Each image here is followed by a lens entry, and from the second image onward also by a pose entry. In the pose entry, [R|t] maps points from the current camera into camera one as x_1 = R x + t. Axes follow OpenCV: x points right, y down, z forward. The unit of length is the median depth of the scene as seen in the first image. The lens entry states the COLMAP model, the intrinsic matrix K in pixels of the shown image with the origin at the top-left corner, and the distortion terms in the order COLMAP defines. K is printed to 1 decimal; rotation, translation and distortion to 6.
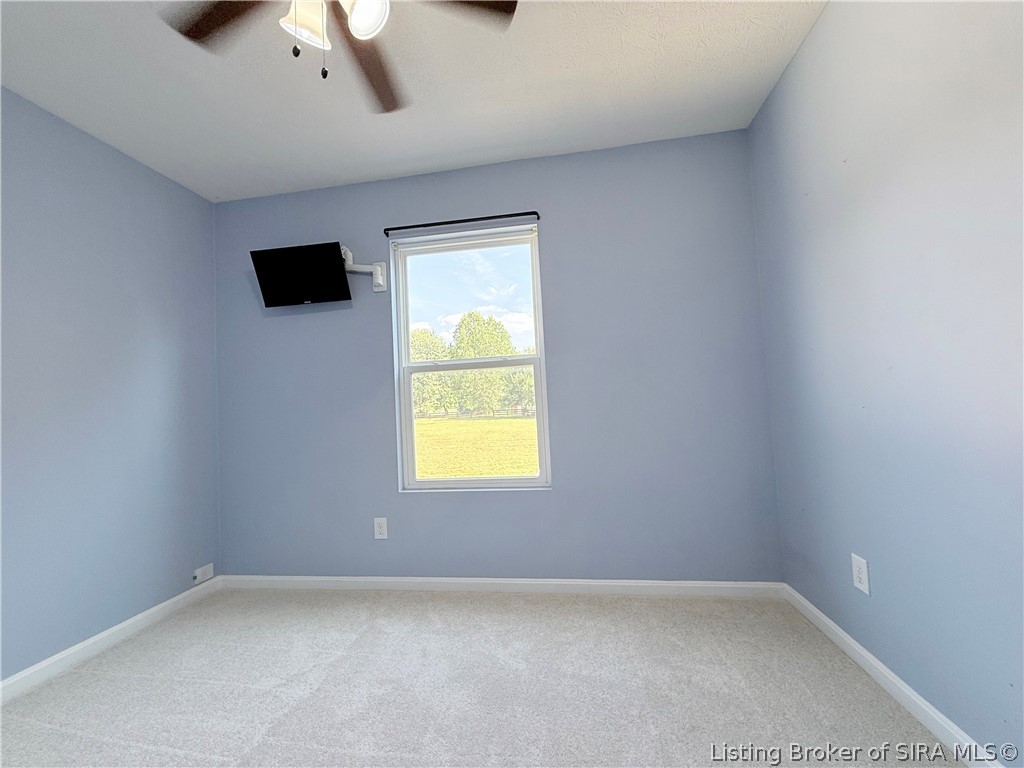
lens RADIAL K [[409.4, 0, 512.0], [0, 409.4, 384.0], [0, 0, 1]] dist [0.002081, 0.000083]
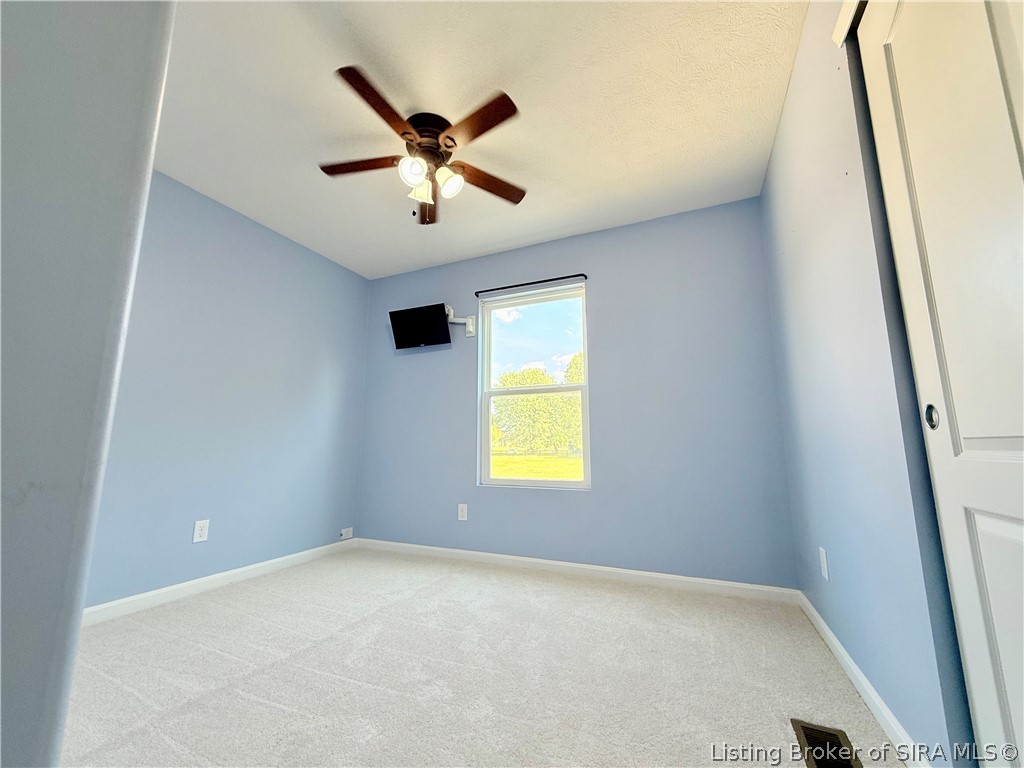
lens RADIAL K [[409.4, 0, 512.0], [0, 409.4, 384.0], [0, 0, 1]] dist [0.002081, 0.000083]
pose [[0.962731, 0.007709, -0.270351, 0.186548], [-0.033521, 0.995288, -0.090987, 0.053114], [0.268376, 0.096658, 0.958453, -0.266038]]
